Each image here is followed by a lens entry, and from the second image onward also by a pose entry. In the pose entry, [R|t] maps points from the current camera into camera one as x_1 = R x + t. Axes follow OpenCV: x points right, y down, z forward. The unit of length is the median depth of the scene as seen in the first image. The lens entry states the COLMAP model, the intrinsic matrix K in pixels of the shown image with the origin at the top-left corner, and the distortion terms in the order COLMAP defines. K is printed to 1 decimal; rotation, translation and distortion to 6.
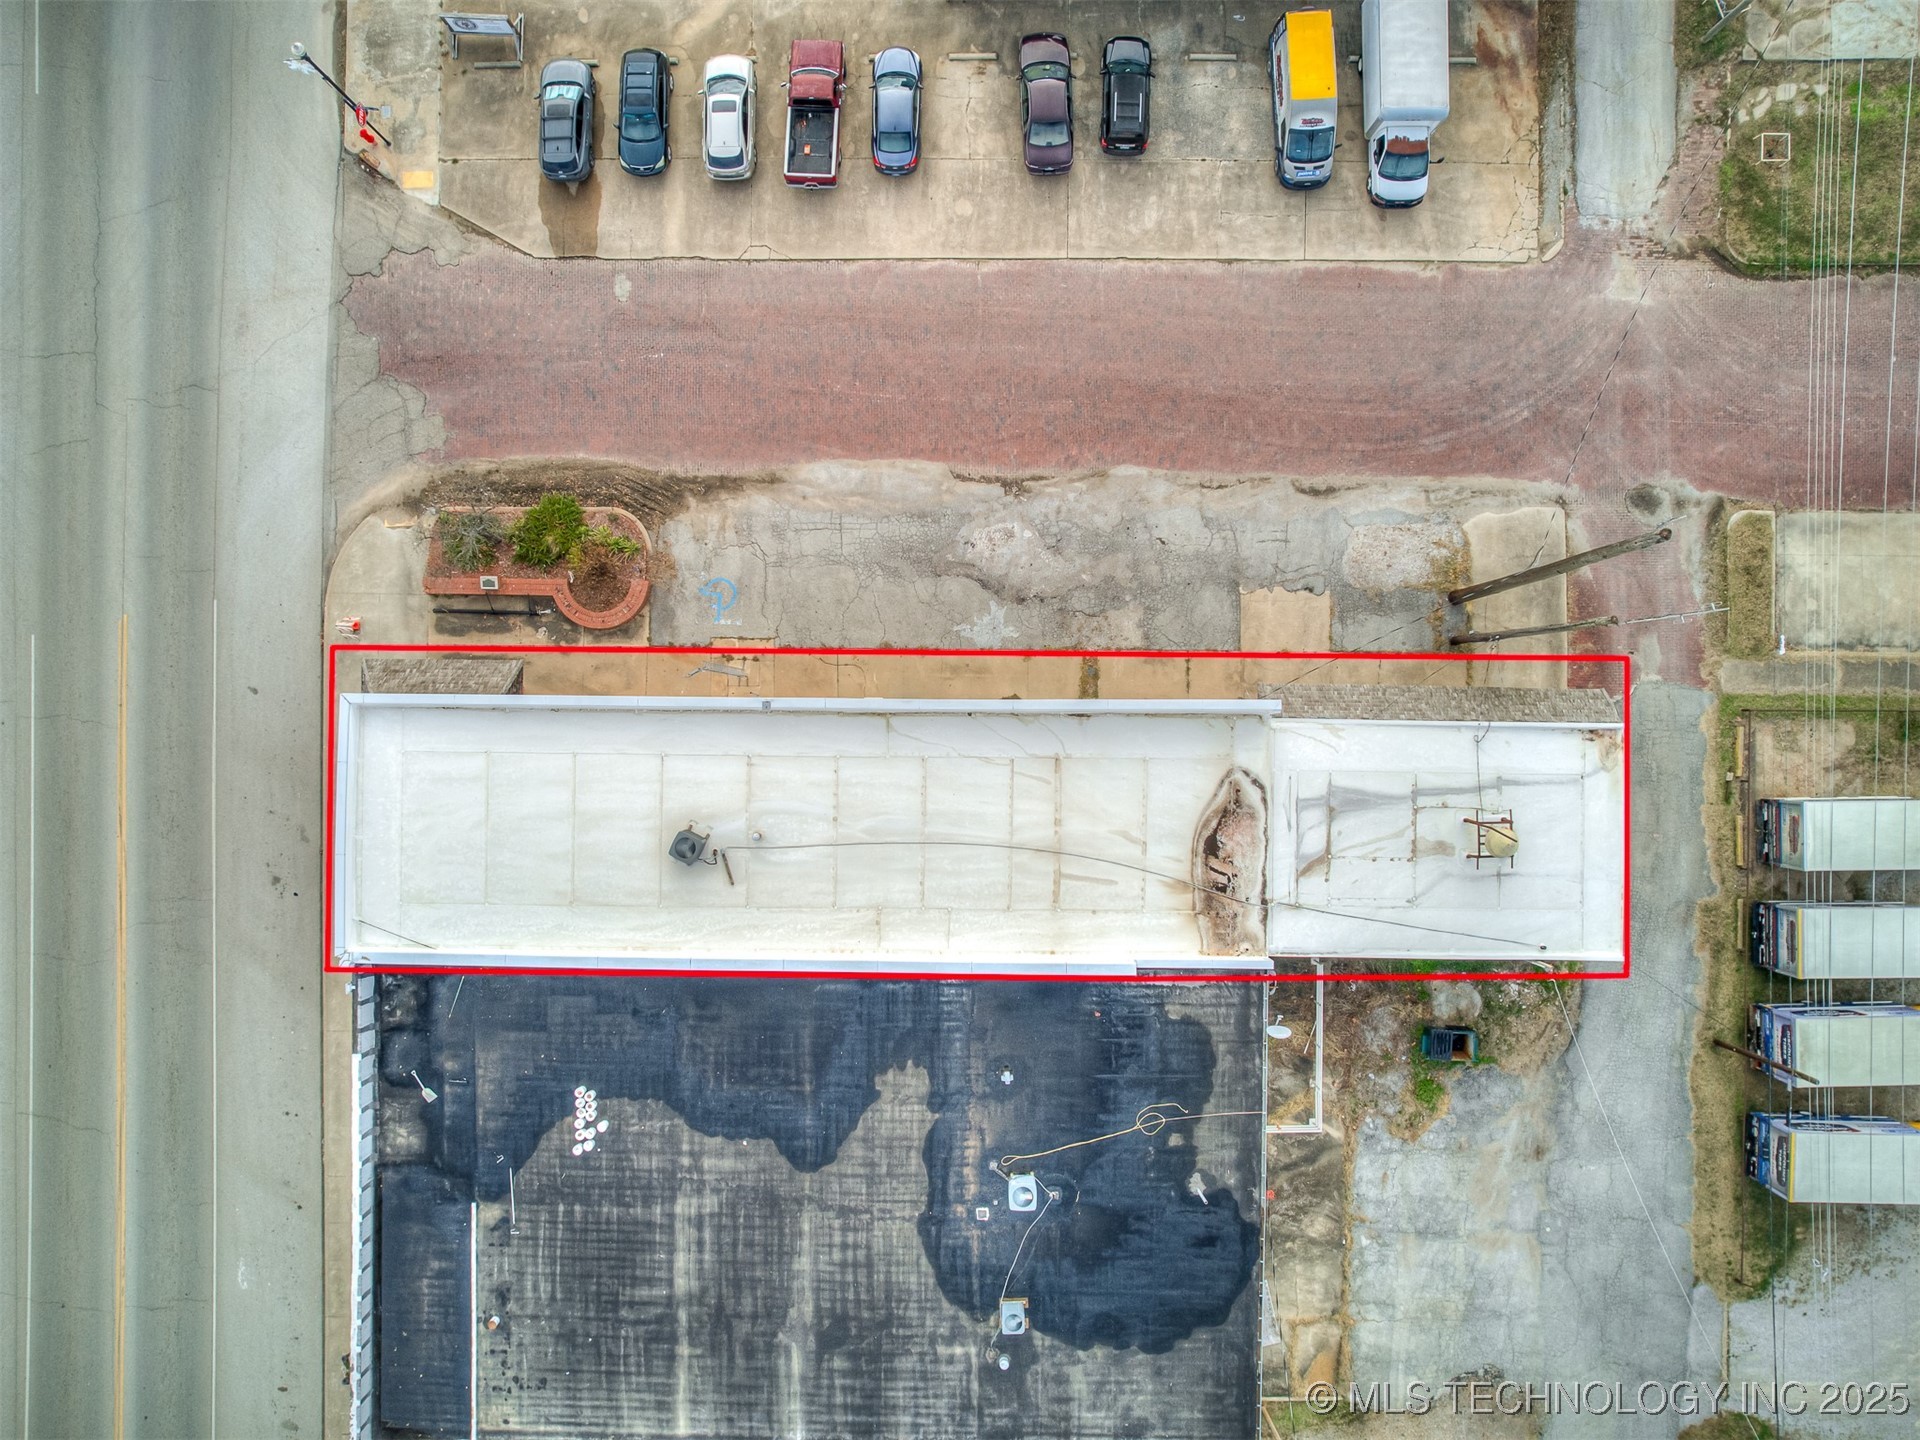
lens RADIAL K [[1385.6, 0, 946.0], [0, 1385.6, 711.4], [0, 0, 1]] dist [-0.068727, 0.050325]
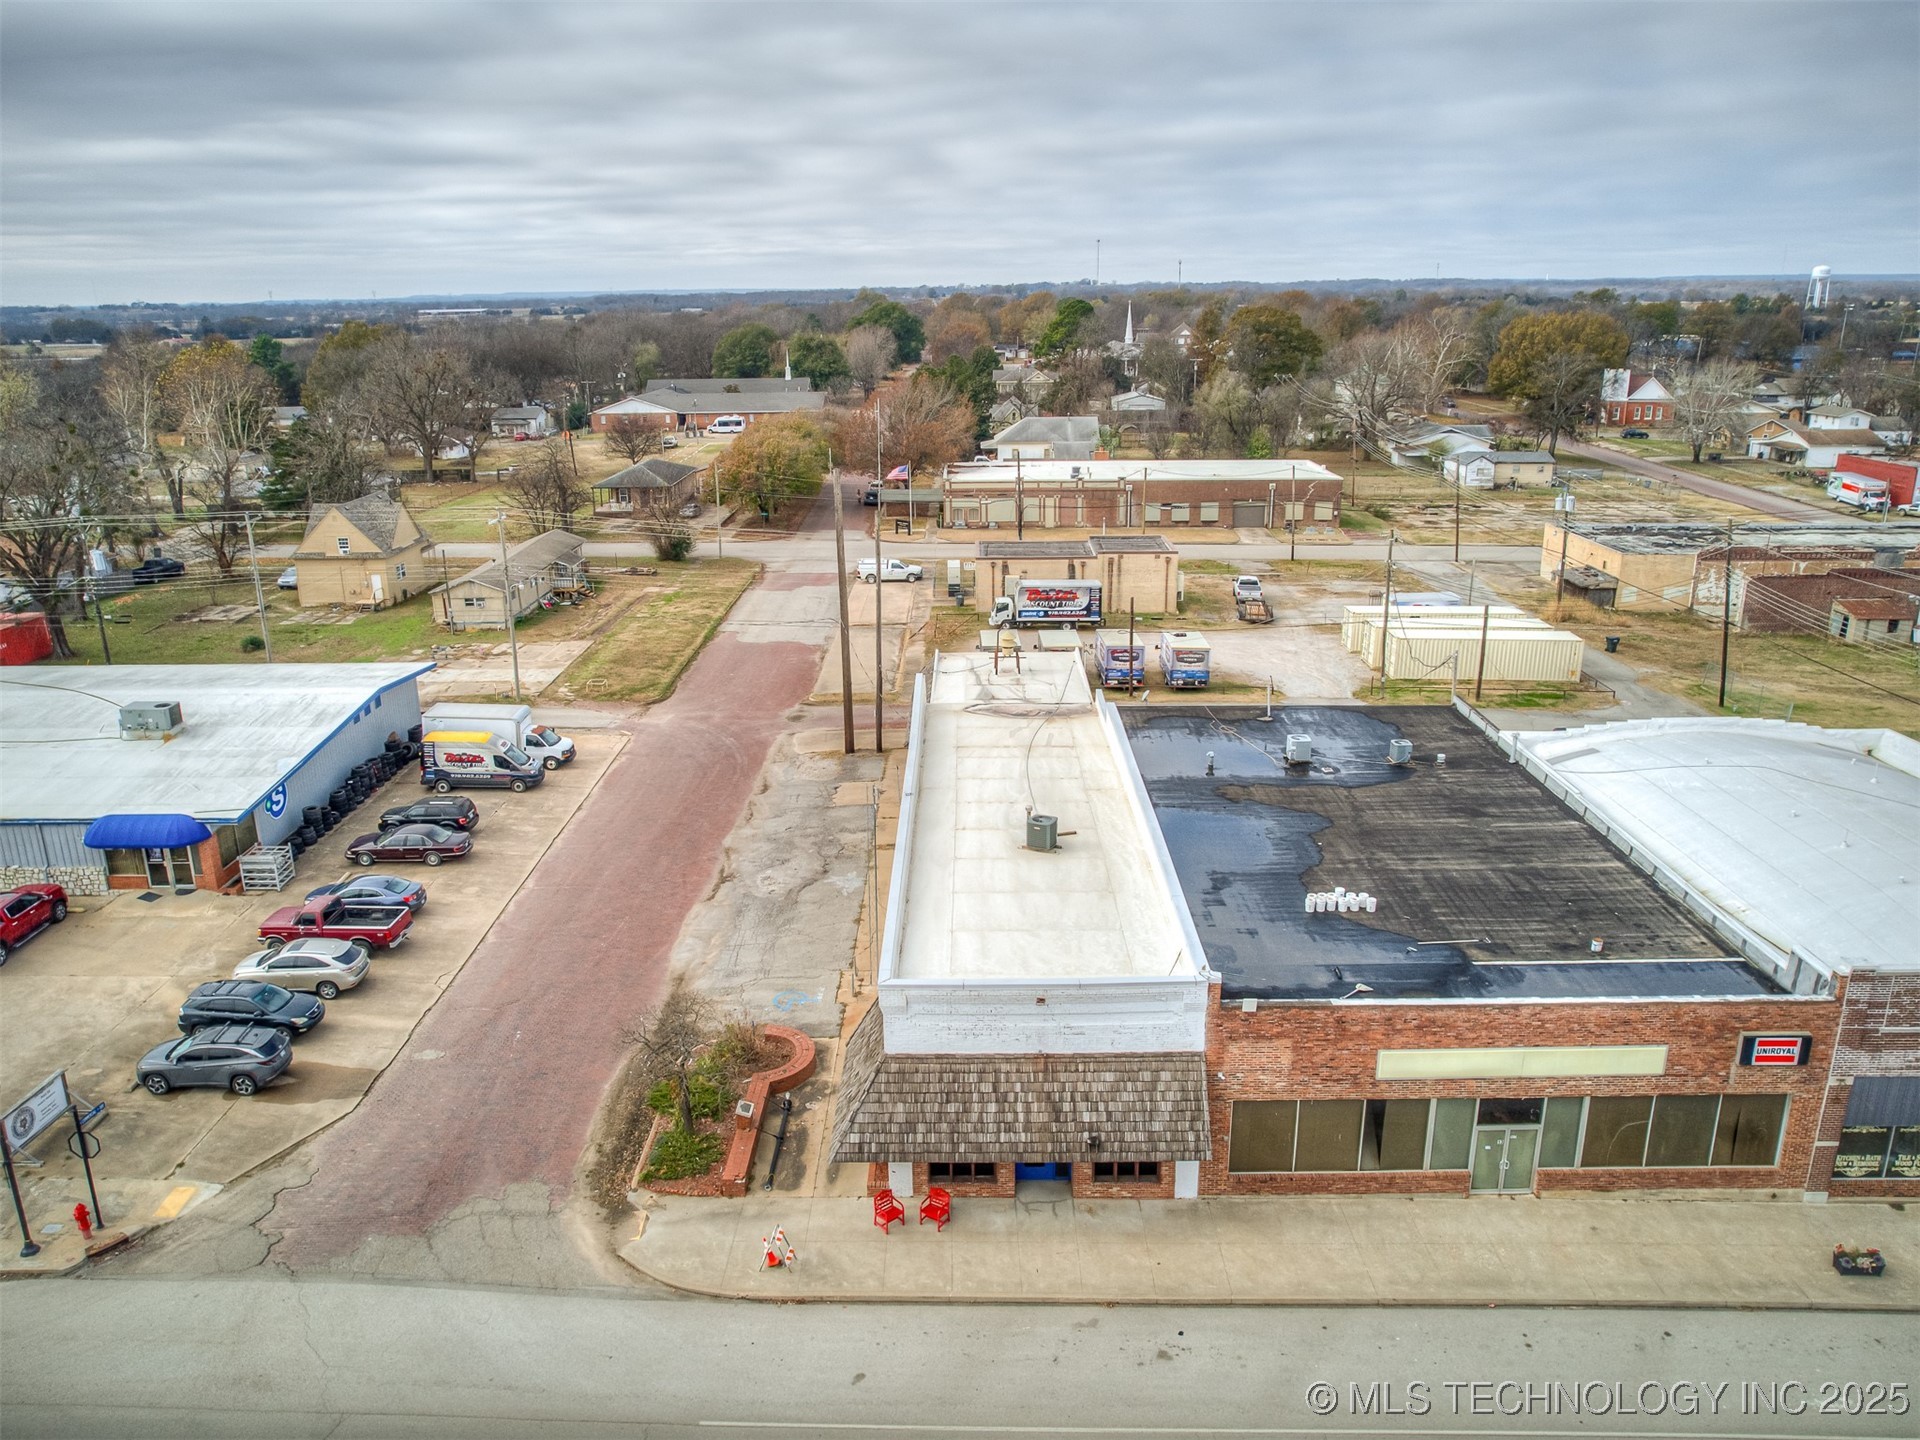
lens RADIAL K [[1385.6, 0, 954.5], [0, 1385.6, 708.6], [0, 0, 1]] dist [-0.068727, 0.050325]
pose [[-0.001127, -0.268661, 0.963234, -1.025360], [0.999977, 0.006181, 0.002894, 0.024260], [-0.006731, 0.963215, 0.268648, 0.551199]]
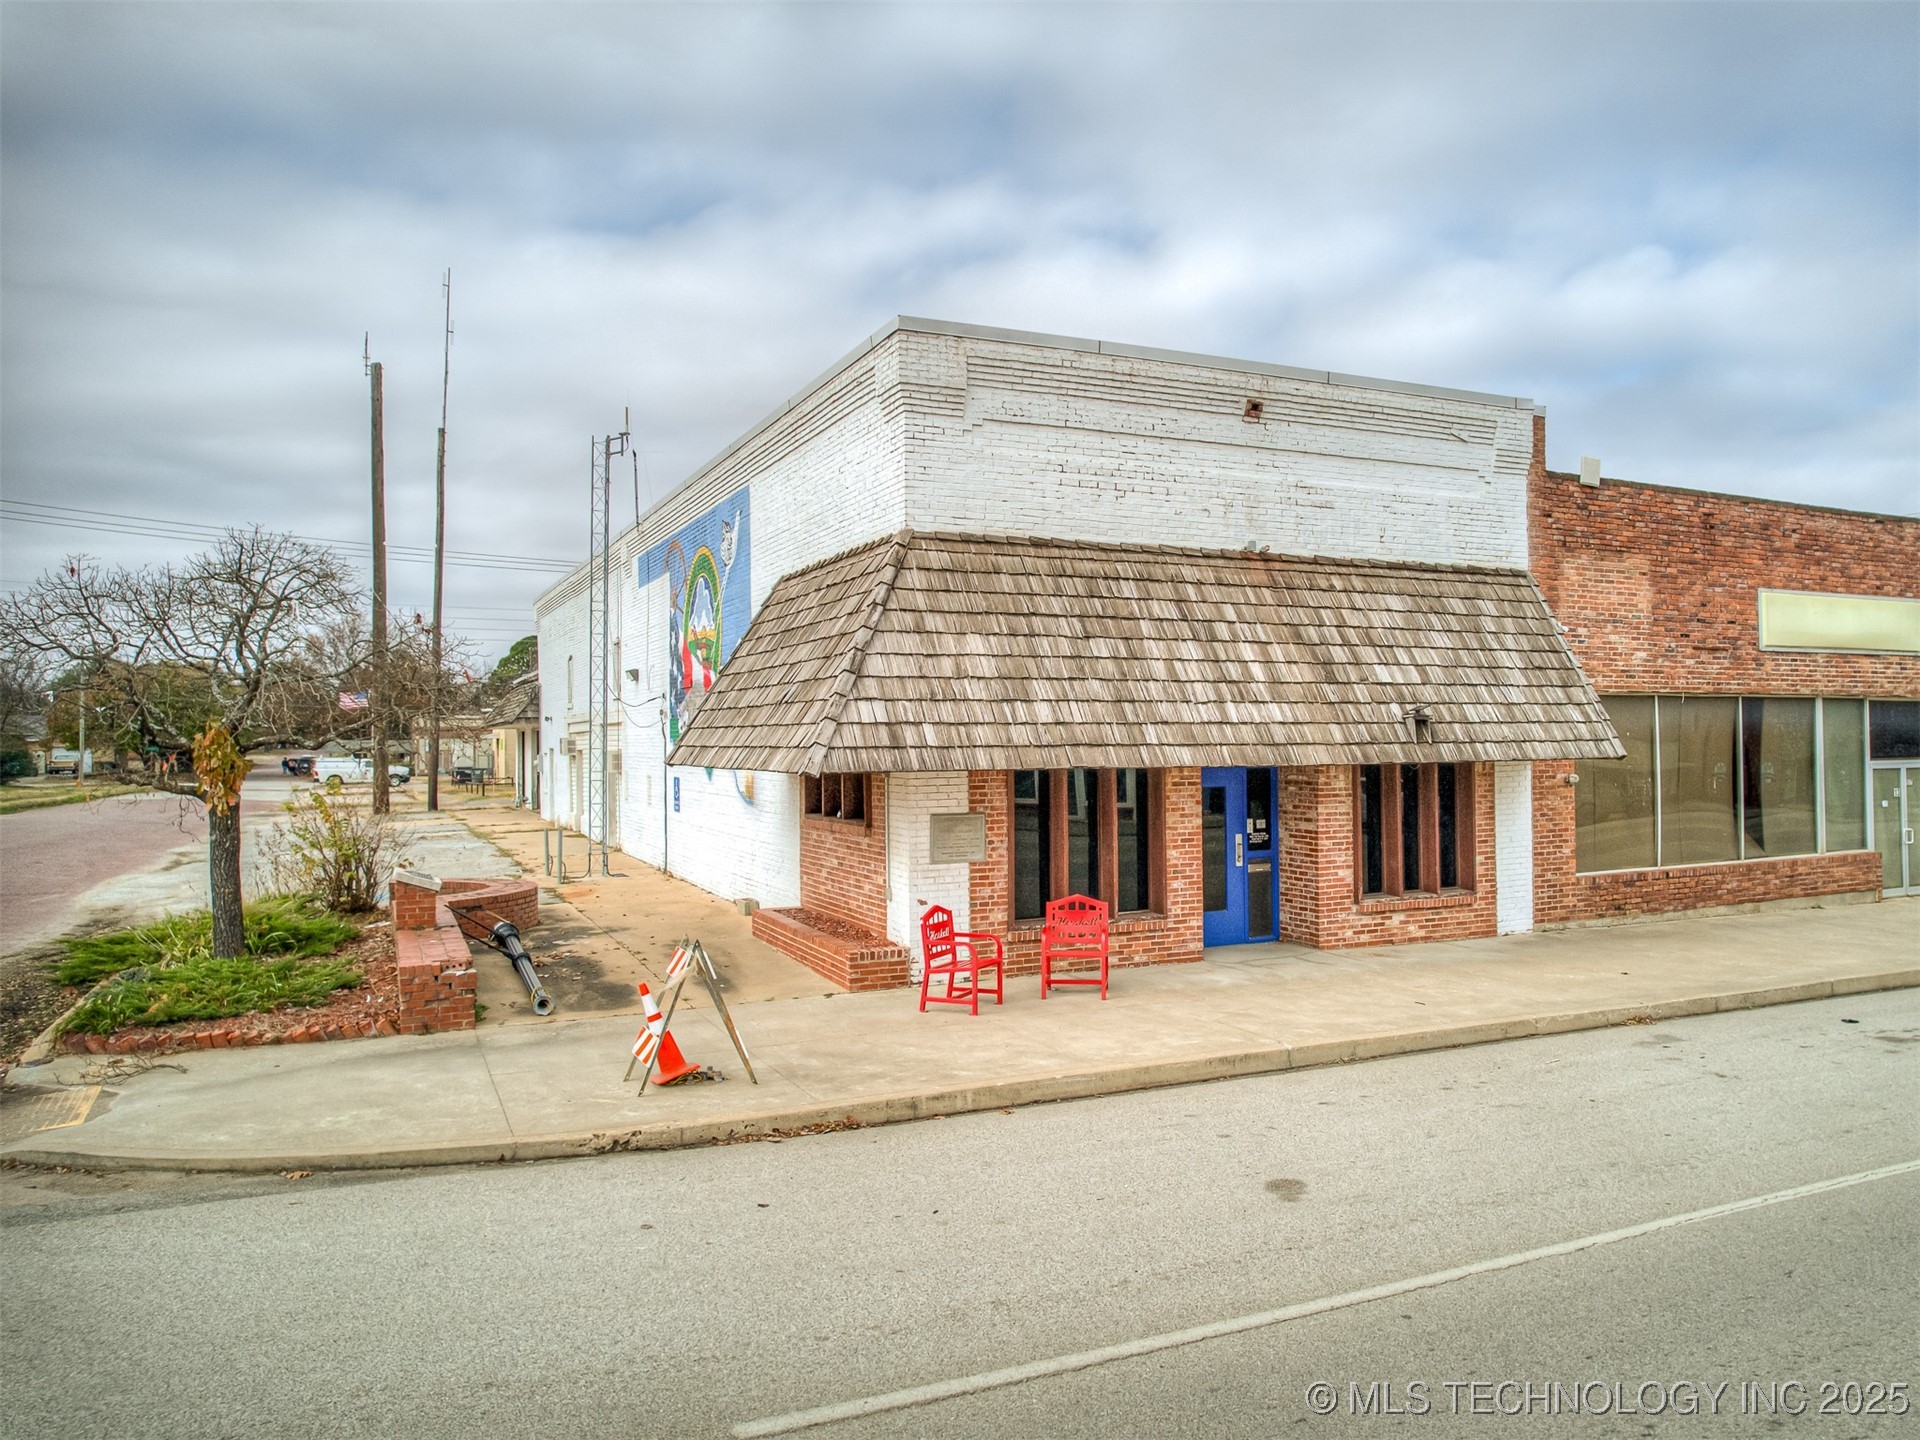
lens RADIAL K [[1385.6, 0, 1076.8], [0, 1385.6, 714.0], [0, 0, 1]] dist [-0.068727, 0.050325]
pose [[-0.475498, 0.040672, 0.878776, -0.633272], [0.879704, 0.016543, 0.475234, -0.106723], [0.004791, 0.999036, -0.043645, 0.964241]]
